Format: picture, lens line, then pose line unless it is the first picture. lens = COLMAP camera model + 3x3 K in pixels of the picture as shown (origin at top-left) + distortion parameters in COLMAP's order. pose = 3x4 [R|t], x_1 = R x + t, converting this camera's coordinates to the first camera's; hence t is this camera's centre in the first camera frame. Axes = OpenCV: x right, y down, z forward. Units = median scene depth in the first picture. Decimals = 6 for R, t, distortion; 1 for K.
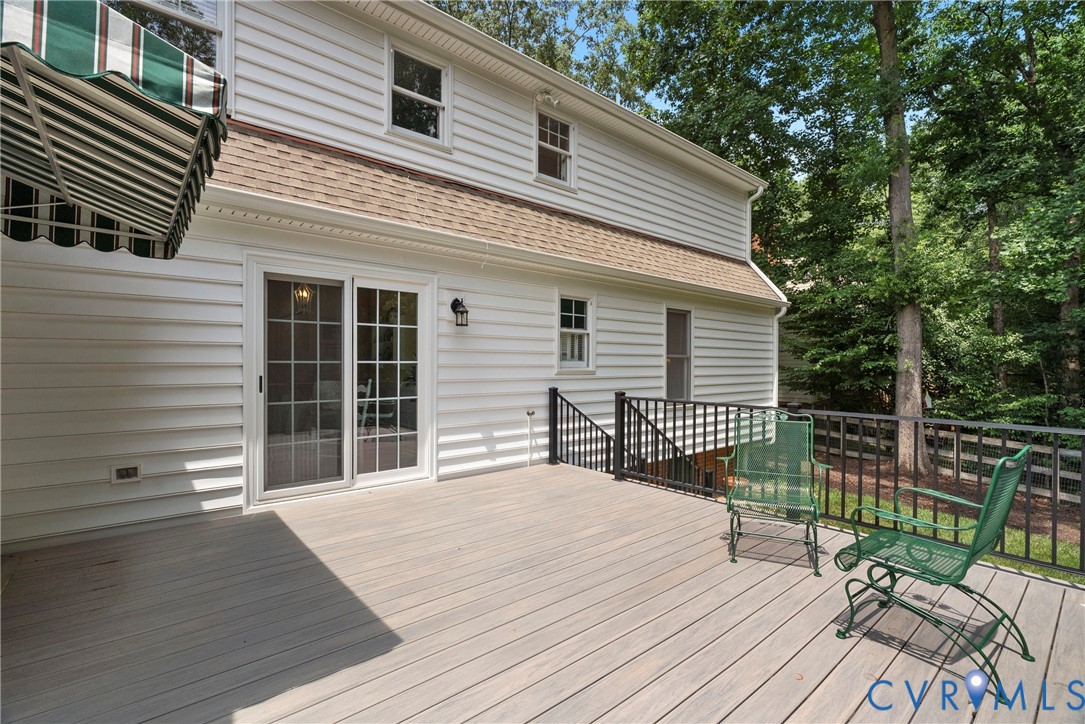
lens RADIAL K [[498.4, 0, 542.5], [0, 498.4, 362.0], [0, 0, 1]] dist [-0.000156, -0.000038]
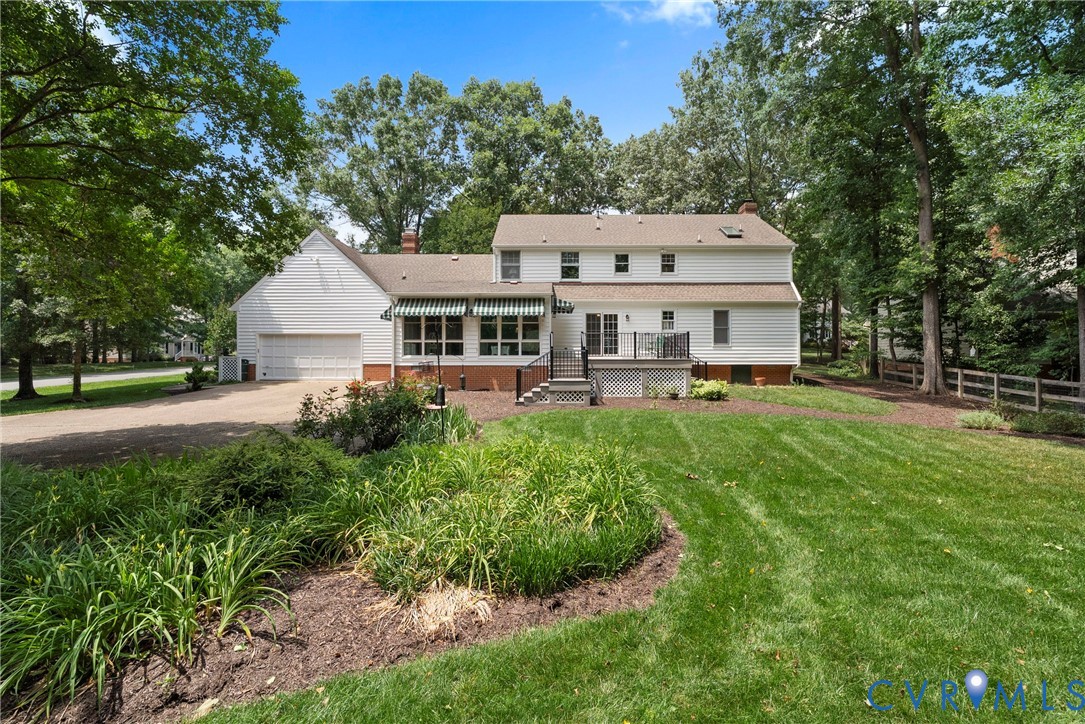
lens RADIAL K [[498.4, 0, 542.5], [0, 498.4, 362.0], [0, 0, 1]] dist [-0.000156, -0.000038]
pose [[0.750498, 0.014526, -0.660713, 1.721519], [0.004579, 0.999620, 0.027179, 0.127181], [0.660857, -0.023424, 0.750146, -2.177142]]
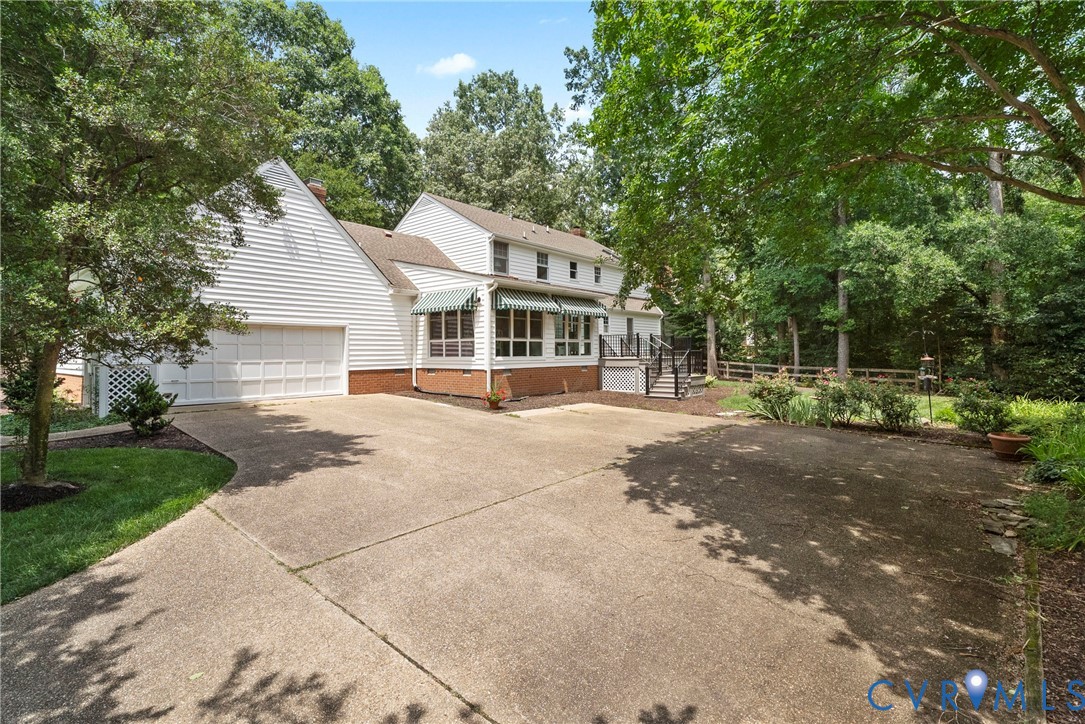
lens RADIAL K [[498.4, 0, 542.5], [0, 498.4, 362.0], [0, 0, 1]] dist [-0.000156, -0.000038]
pose [[0.989997, -0.006887, 0.140923, -1.023040], [0.002902, 0.999590, 0.028469, 0.122767], [-0.141061, -0.027776, 0.989611, -2.932757]]
